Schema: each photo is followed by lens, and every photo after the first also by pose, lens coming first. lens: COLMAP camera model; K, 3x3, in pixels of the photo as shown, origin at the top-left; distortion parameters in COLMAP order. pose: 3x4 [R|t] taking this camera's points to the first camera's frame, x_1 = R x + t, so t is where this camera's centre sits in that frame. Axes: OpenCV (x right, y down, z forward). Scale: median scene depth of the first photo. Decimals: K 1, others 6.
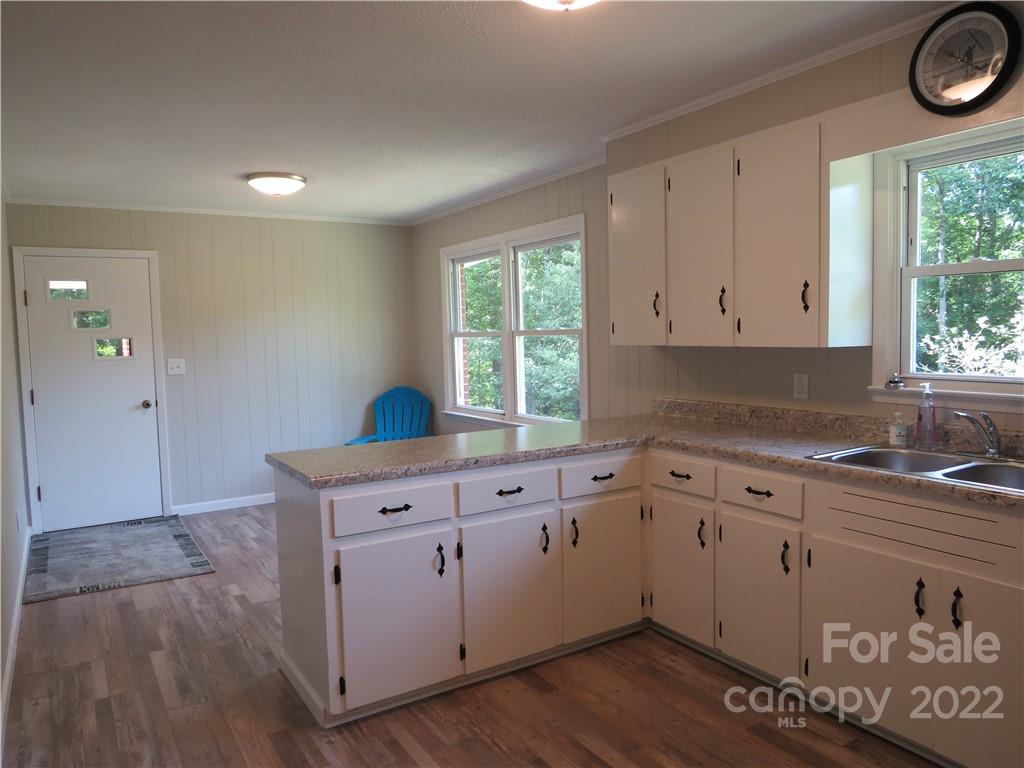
lens RADIAL K [[728.6, 0, 509.4], [0, 728.6, 380.0], [0, 0, 1]] dist [-0.023827, 0.001468]
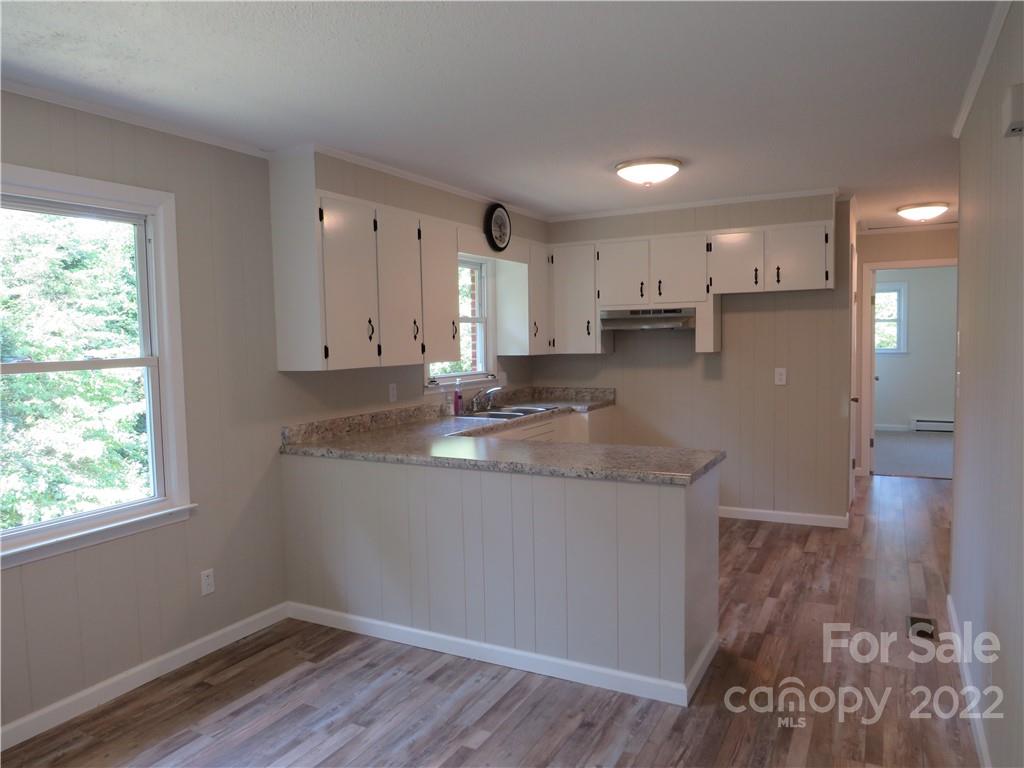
lens RADIAL K [[728.6, 0, 508.2], [0, 728.6, 386.5], [0, 0, 1]] dist [-0.023827, 0.001468]
pose [[-0.500106, -0.020825, 0.865714, -1.040253], [0.096076, 0.992205, 0.079369, -0.104309], [-0.860618, 0.122867, -0.494207, 1.678844]]
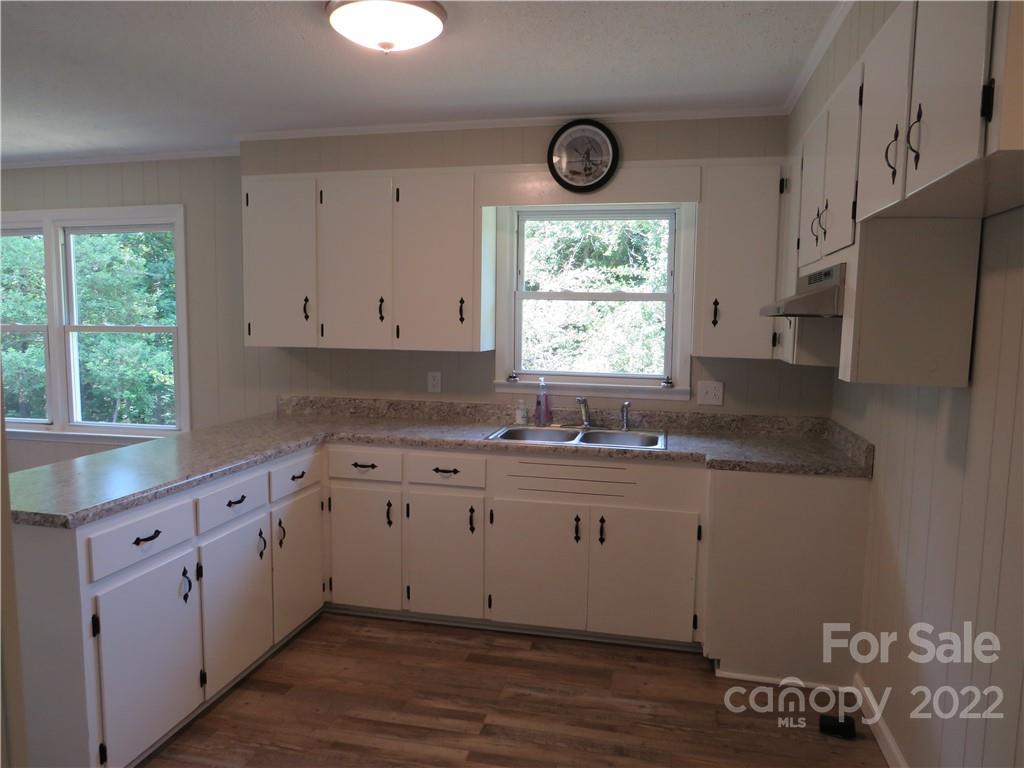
lens RADIAL K [[728.6, 0, 512.3], [0, 728.6, 378.3], [0, 0, 1]] dist [-0.023827, 0.001468]
pose [[0.707160, -0.030736, 0.706385, -0.408908], [0.020985, 0.999527, 0.022483, -0.024608], [-0.706742, -0.001076, 0.707471, 0.052176]]
